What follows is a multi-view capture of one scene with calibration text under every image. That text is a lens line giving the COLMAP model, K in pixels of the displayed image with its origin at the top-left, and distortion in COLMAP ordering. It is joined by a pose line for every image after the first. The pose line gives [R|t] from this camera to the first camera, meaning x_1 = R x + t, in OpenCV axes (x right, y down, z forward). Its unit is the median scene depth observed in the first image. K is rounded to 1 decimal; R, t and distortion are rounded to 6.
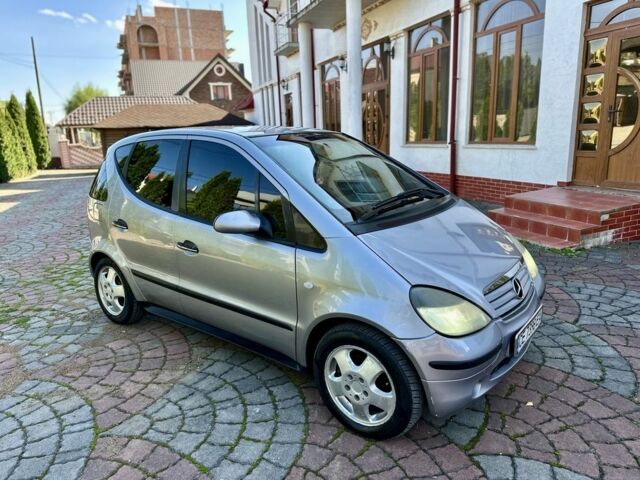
lens RADIAL K [[452.5, 0, 320.0], [0, 452.5, 240.0], [0, 0, 1]] dist [0.103654, -0.156498]
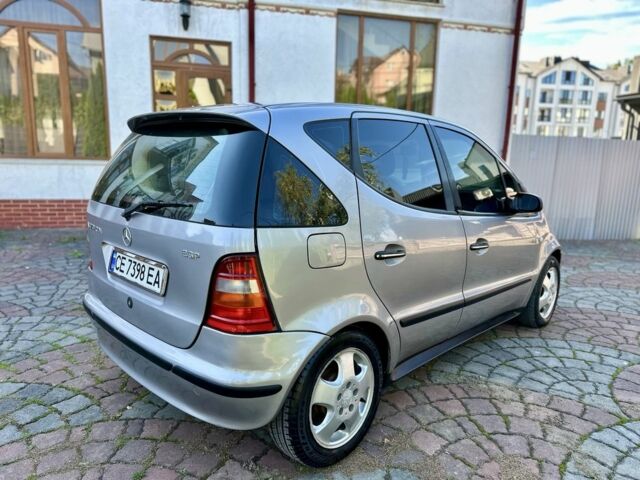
lens RADIAL K [[458.9, 0, 322.4], [0, 458.9, 238.2], [0, 0, 1]] dist [0.008111, -0.005273]
pose [[0.099602, -0.133357, 0.986050, -1.239720], [0.202471, 0.972962, 0.111135, -0.165554], [-0.974210, 0.188577, 0.123909, 1.220530]]
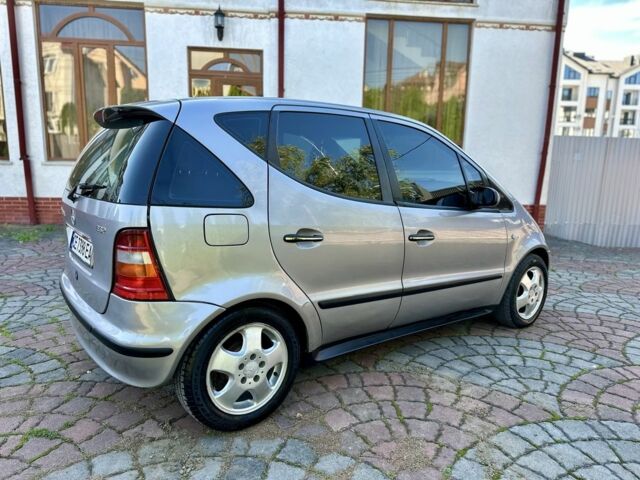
lens RADIAL K [[455.0, 0, 320.0], [0, 455.0, 240.0], [0, 0, 1]] dist [0.040637, -0.048057]
pose [[0.244726, -0.118620, 0.962309, -1.246996], [0.193079, 0.978573, 0.071522, -0.085289], [-0.950173, 0.168299, 0.262385, 0.985730]]
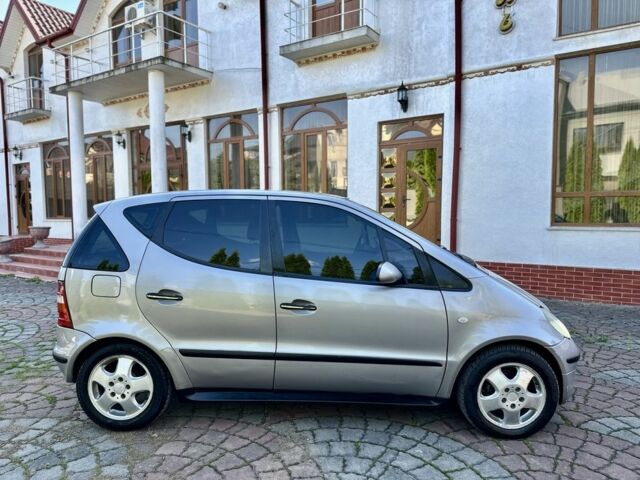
lens RADIAL K [[455.0, 0, 320.0], [0, 455.0, 240.0], [0, 0, 1]] dist [0.040637, -0.048057]
pose [[0.802512, -0.003942, 0.596624, -0.849633], [0.111666, 0.983301, -0.143703, 0.019343], [-0.586094, 0.181946, 0.789550, 0.196870]]
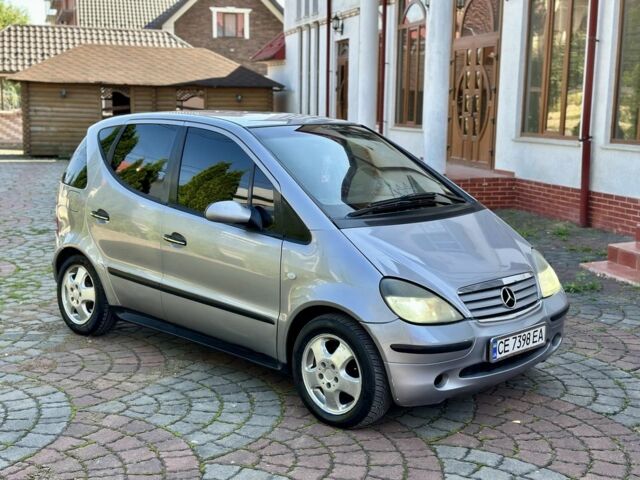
lens RADIAL K [[901.8, 0, 320.0], [0, 901.8, 240.0], [0, 0, 1]] dist [0.158821, -0.048492]
pose [[0.993235, 0.064931, -0.096275, 0.187731], [-0.072212, 0.994627, -0.074176, 0.136174], [0.090942, 0.080627, 0.992587, -0.834908]]
